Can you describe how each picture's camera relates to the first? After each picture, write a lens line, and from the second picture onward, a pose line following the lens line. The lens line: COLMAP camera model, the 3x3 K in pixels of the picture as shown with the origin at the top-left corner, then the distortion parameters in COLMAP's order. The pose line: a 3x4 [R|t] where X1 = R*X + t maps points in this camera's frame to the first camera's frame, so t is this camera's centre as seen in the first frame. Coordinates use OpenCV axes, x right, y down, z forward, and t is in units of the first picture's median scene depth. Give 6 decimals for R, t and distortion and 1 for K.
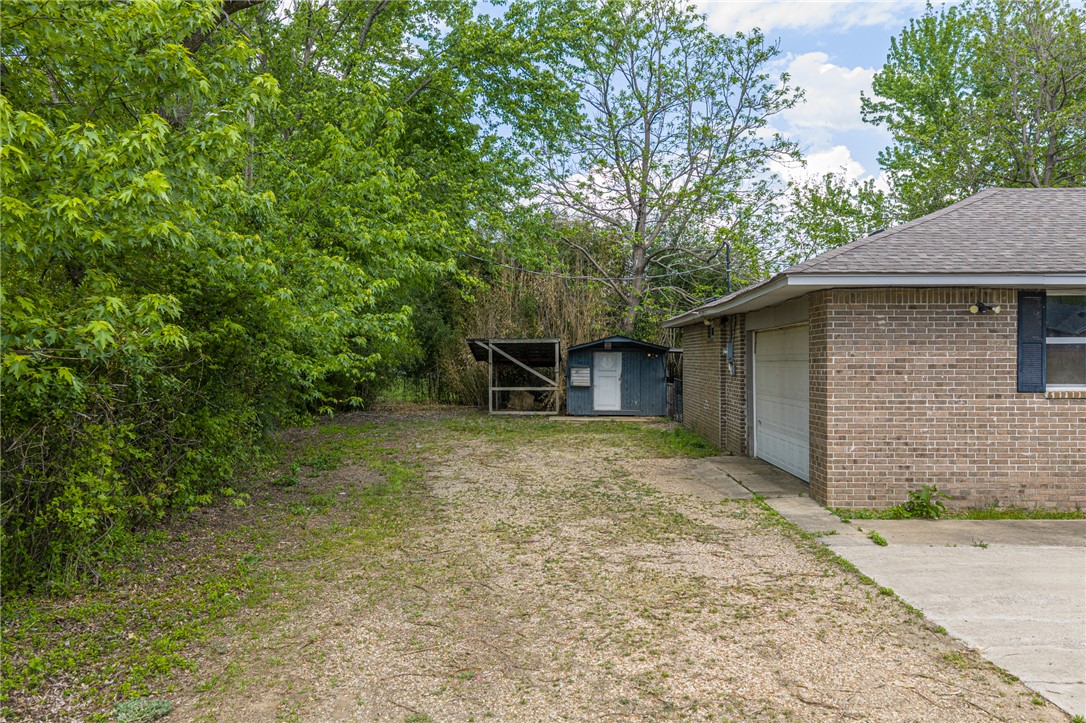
lens RADIAL K [[902.6, 0, 547.6], [0, 902.6, 359.9], [0, 0, 1]] dist [0.019313, -0.036823]
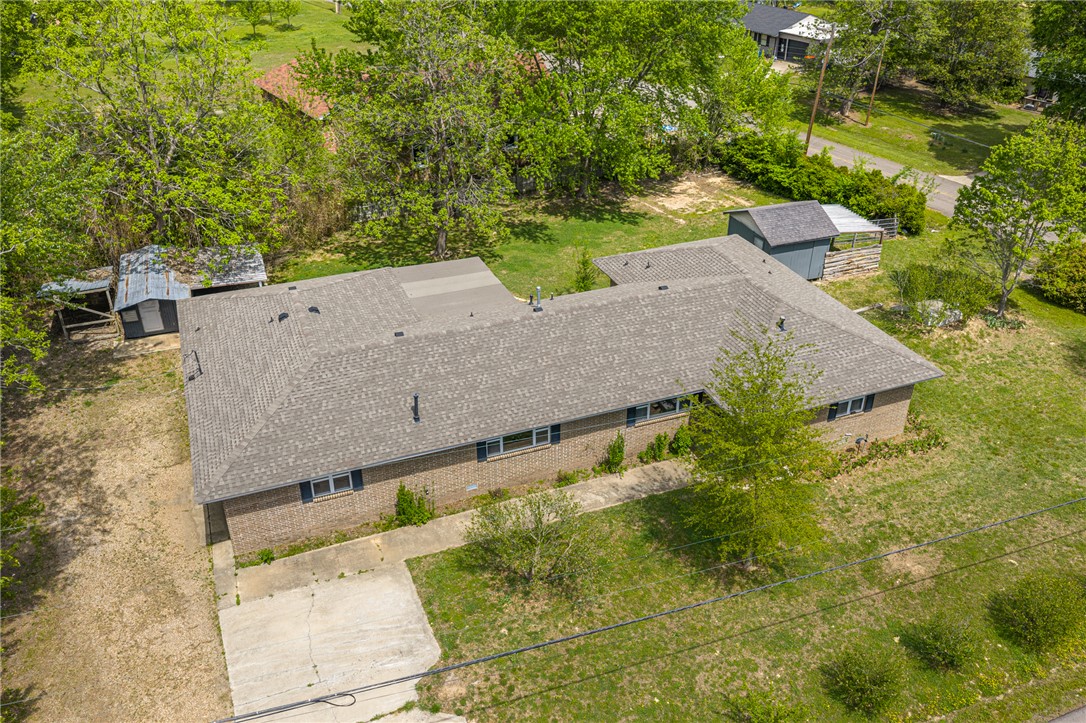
lens RADIAL K [[902.6, 0, 547.6], [0, 902.6, 359.9], [0, 0, 1]] dist [0.019313, -0.036823]
pose [[0.920523, -0.196000, 0.337967, 0.150160], [-0.000236, 0.864776, 0.502158, -0.655910], [-0.390689, -0.462328, 0.796000, -0.463174]]
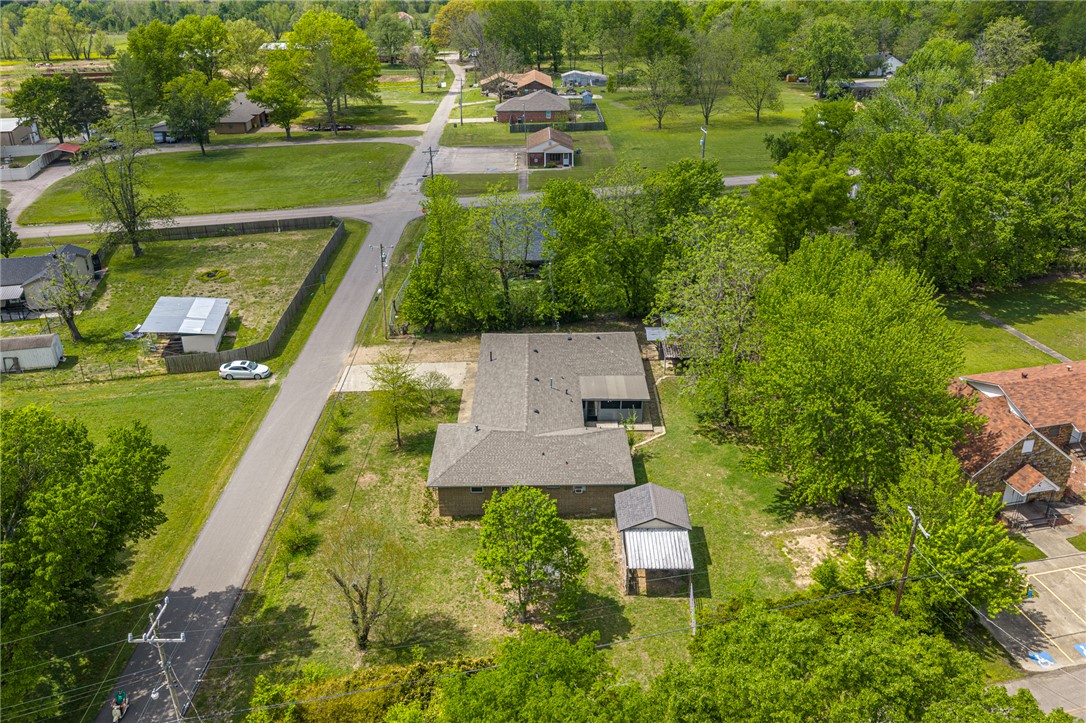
lens RADIAL K [[902.6, 0, 547.6], [0, 902.6, 359.9], [0, 0, 1]] dist [0.019313, -0.036823]
pose [[0.032036, 0.425020, -0.904617, 2.930243], [0.001405, 0.905061, 0.425279, -1.266360], [0.999486, -0.014895, 0.028397, 0.516842]]
